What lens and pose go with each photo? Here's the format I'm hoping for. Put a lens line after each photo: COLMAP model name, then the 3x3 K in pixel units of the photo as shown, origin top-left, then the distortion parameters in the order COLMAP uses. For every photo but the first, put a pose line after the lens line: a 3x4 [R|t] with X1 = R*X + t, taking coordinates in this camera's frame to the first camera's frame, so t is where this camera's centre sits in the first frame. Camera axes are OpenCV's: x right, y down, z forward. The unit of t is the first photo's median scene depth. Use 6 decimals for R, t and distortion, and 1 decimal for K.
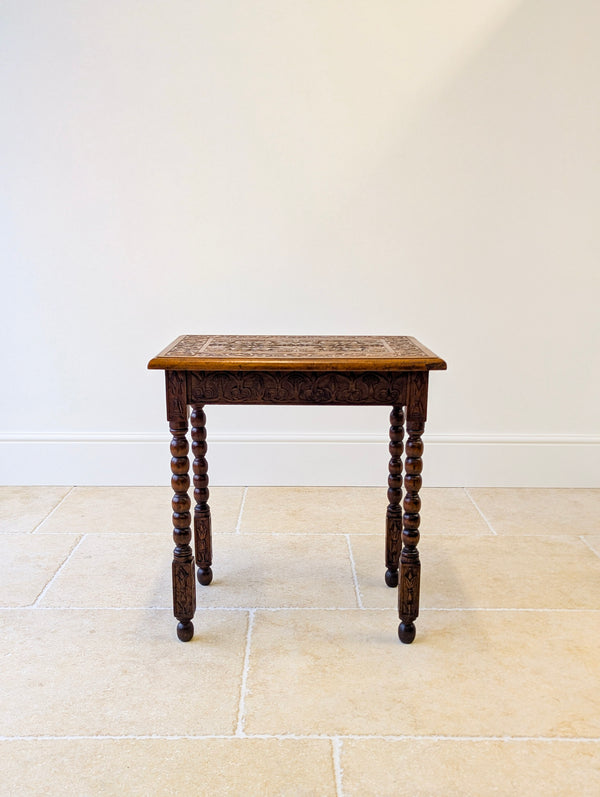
lens RADIAL K [[869.6, 0, 294.4], [0, 869.6, 394.7], [0, 0, 1]] dist [0.050162, -0.003816]
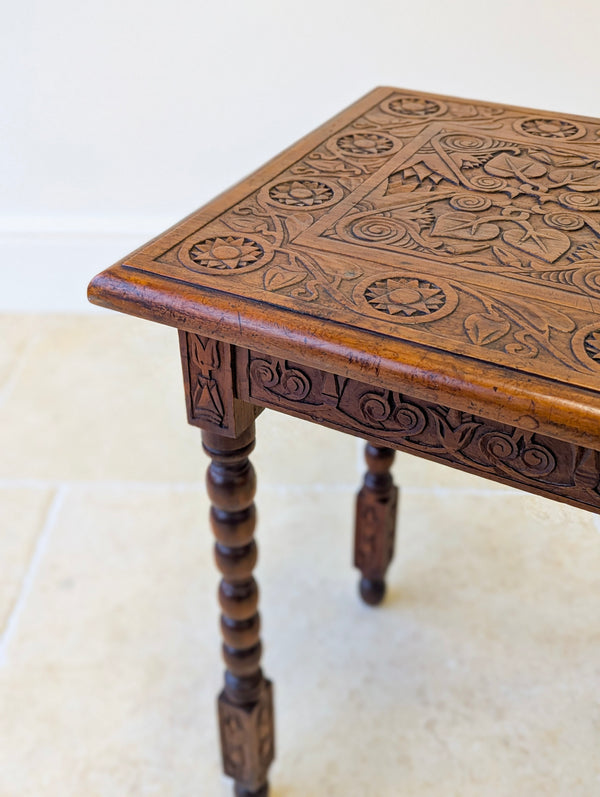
lens RADIAL K [[867.5, 0, 297.9], [0, 867.5, 392.0], [0, 0, 1]] dist [0.046209, 0.004302]
pose [[0.999748, 0.010761, -0.019693, -0.124842], [-0.001136, 0.900665, 0.434512, -0.141505], [0.022413, -0.434380, 0.900451, 0.764172]]
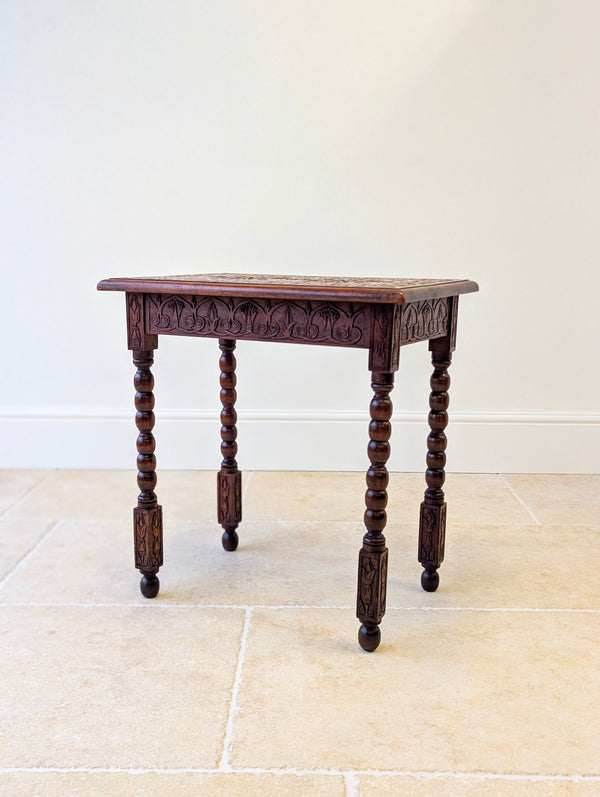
lens RADIAL K [[867.5, 0, 297.9], [0, 867.5, 392.0], [0, 0, 1]] dist [0.046209, 0.004302]
pose [[0.999864, 0.004732, -0.015785, 0.009901], [-0.004909, 0.999925, -0.011226, 0.055442], [0.015731, 0.011302, 0.999812, 0.189731]]
